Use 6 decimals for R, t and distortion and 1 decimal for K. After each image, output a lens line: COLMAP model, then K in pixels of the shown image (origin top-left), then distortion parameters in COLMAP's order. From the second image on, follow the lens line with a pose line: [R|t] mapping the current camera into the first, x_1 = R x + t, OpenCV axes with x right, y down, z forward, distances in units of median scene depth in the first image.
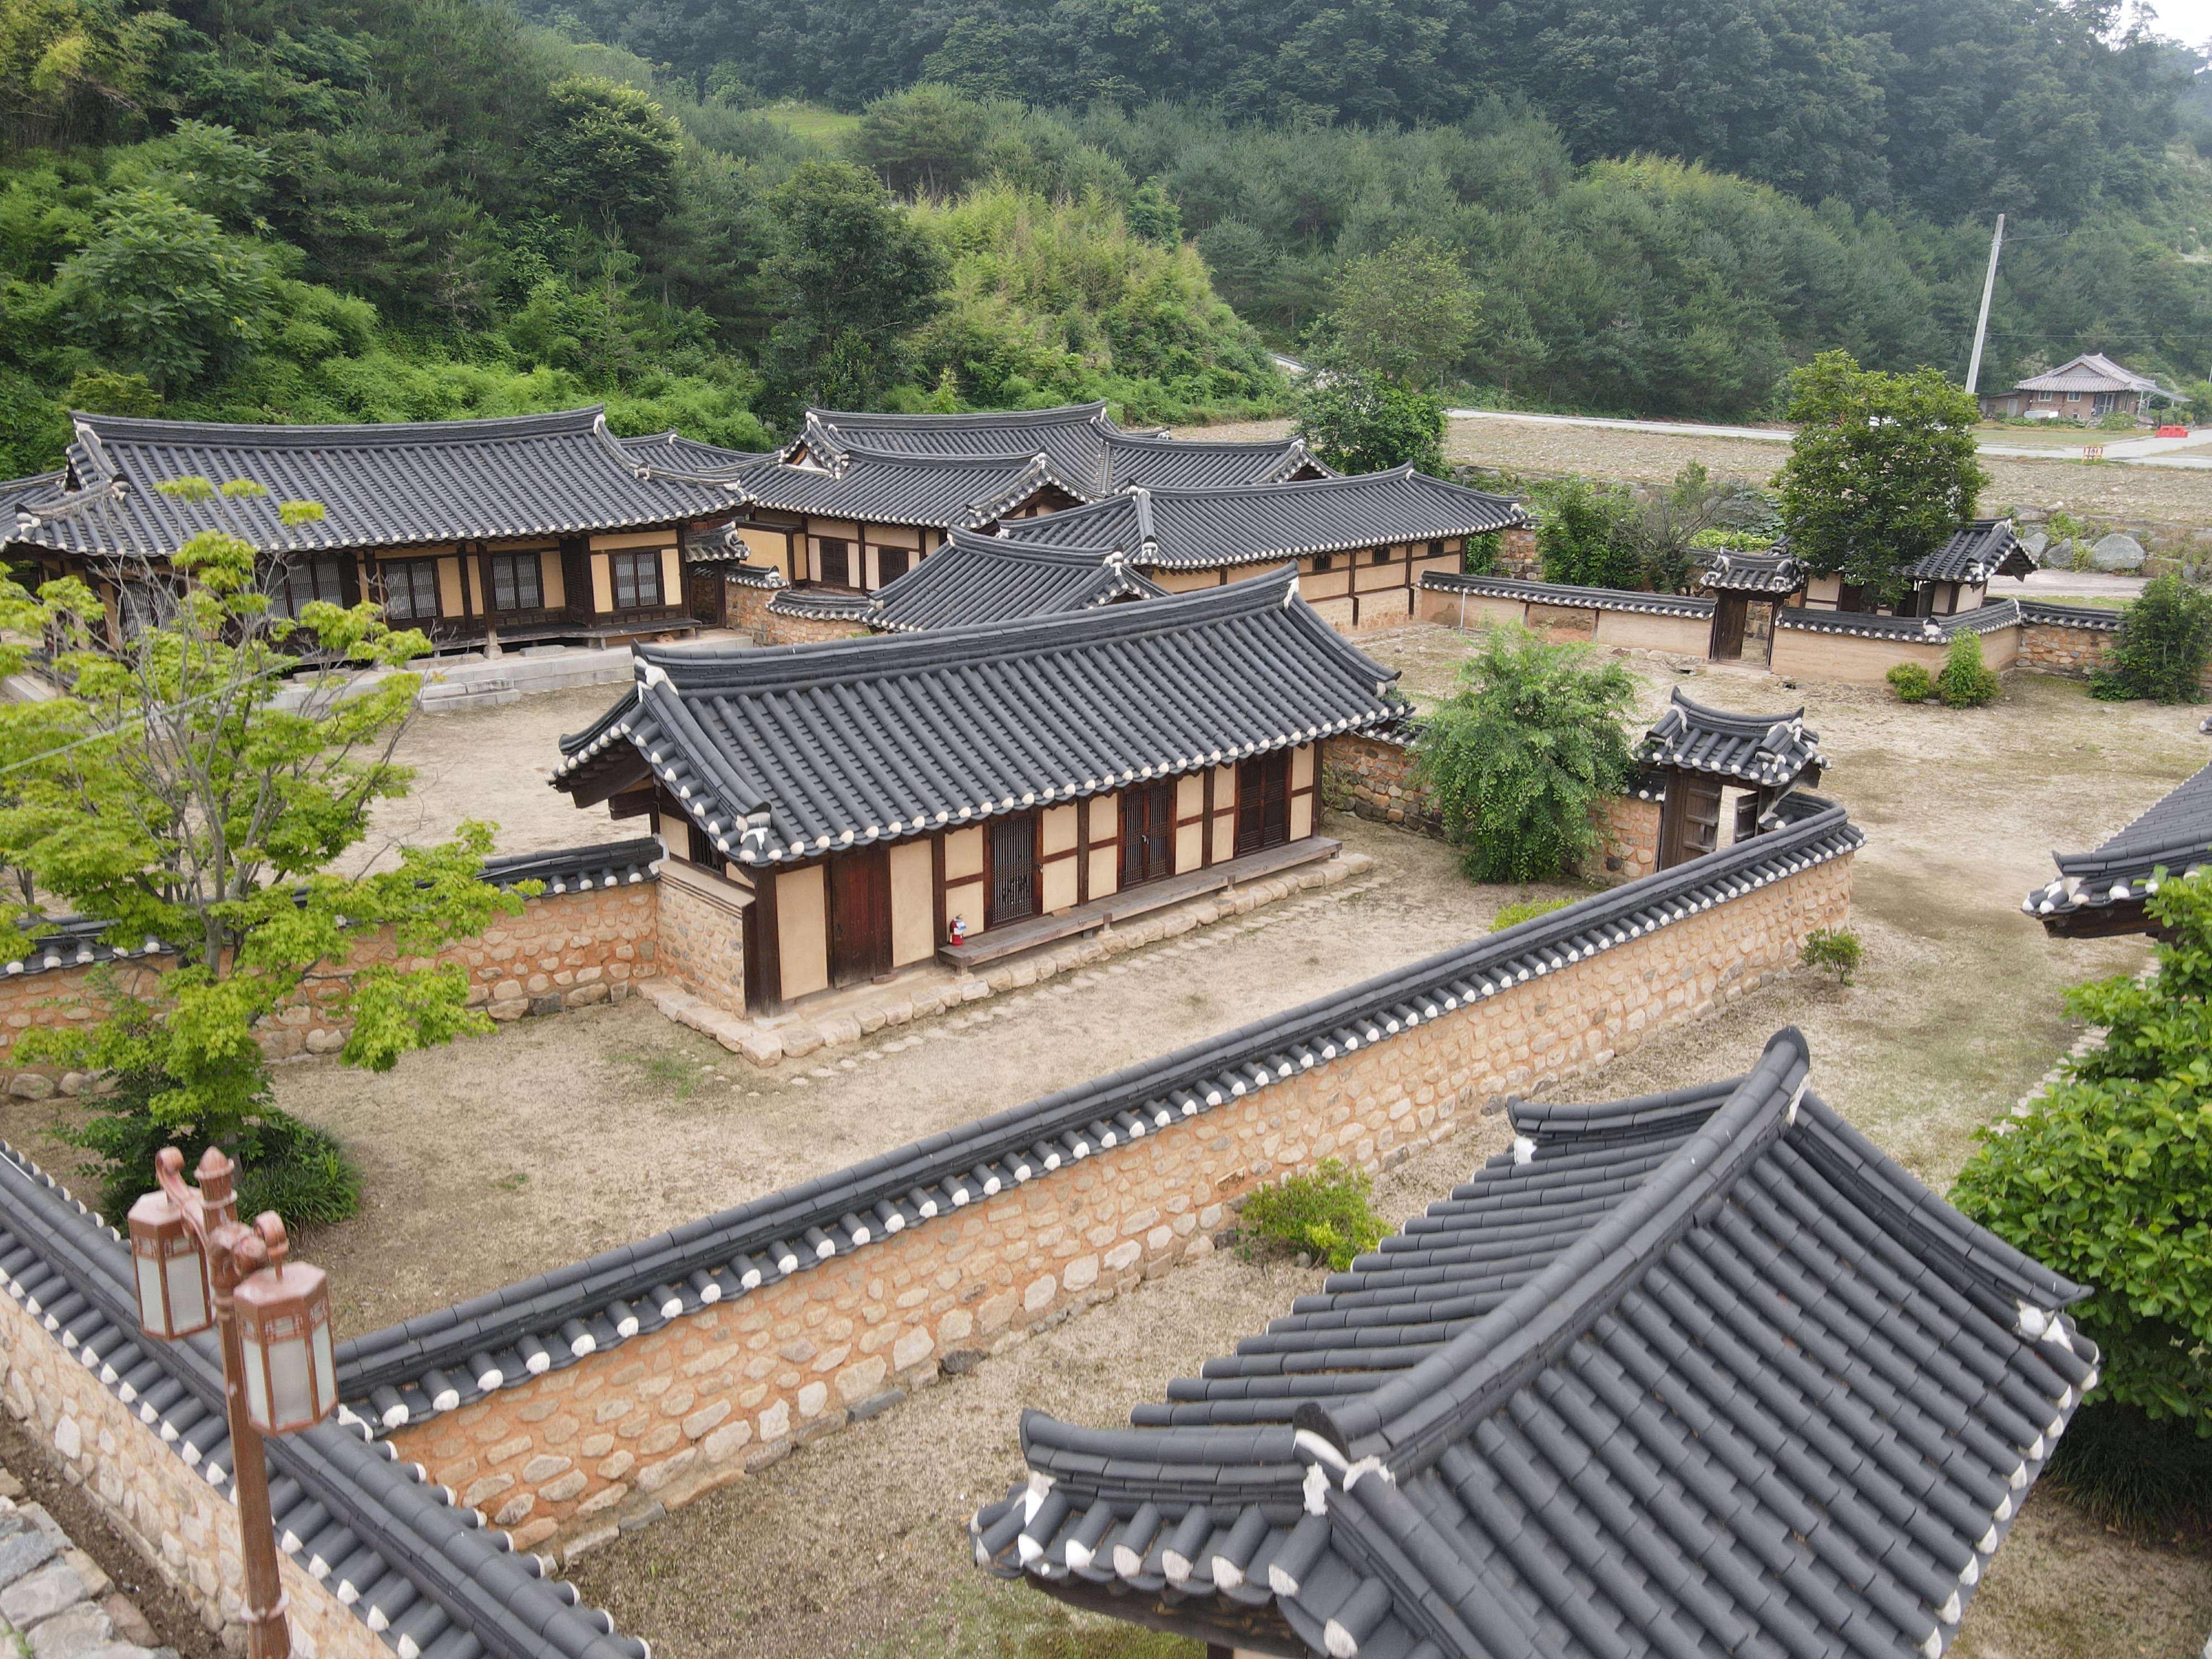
lens RADIAL K [[1641.0, 0, 1104.5], [0, 1641.0, 825.2], [0, 0, 1]] dist [-0.012038, 0.004168]
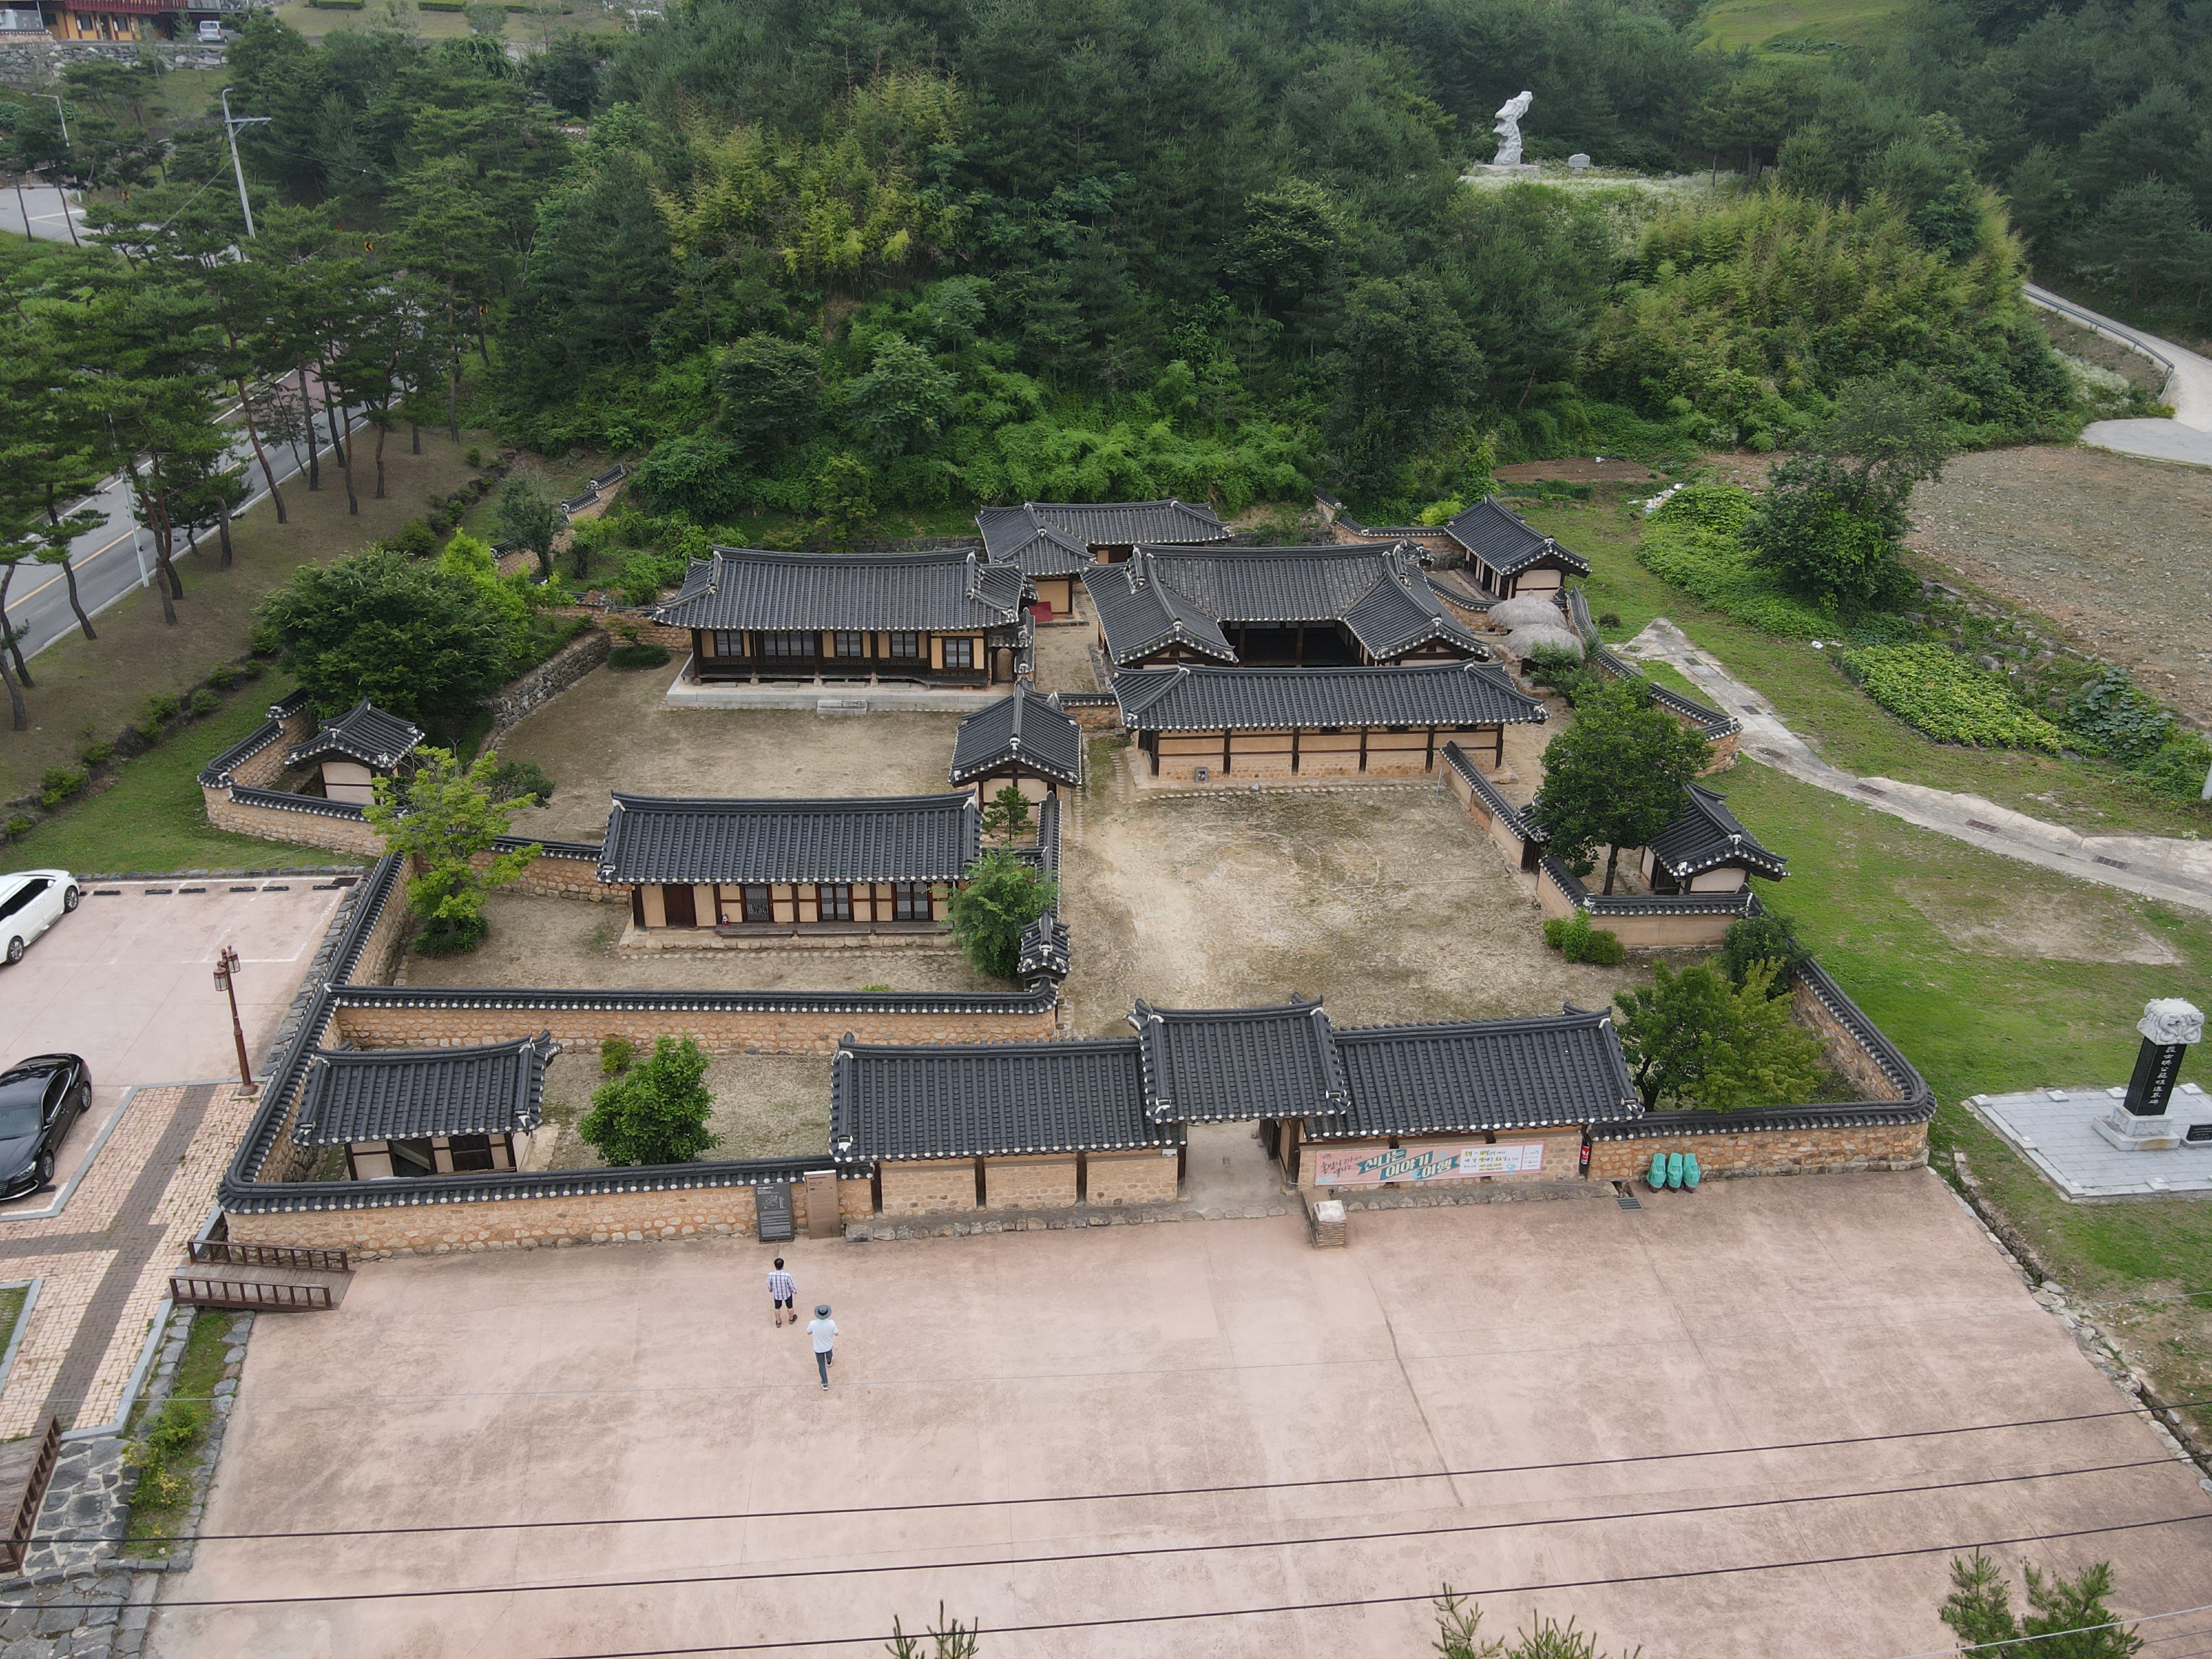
lens RADIAL K [[1641.0, 0, 1107.7], [0, 1641.0, 834.2], [0, 0, 1]] dist [-0.012038, 0.004168]
pose [[0.745215, 0.289554, -0.600677, 0.992149], [-0.187918, 0.955486, 0.227451, -0.404909], [0.639798, -0.056622, 0.766455, -0.297797]]
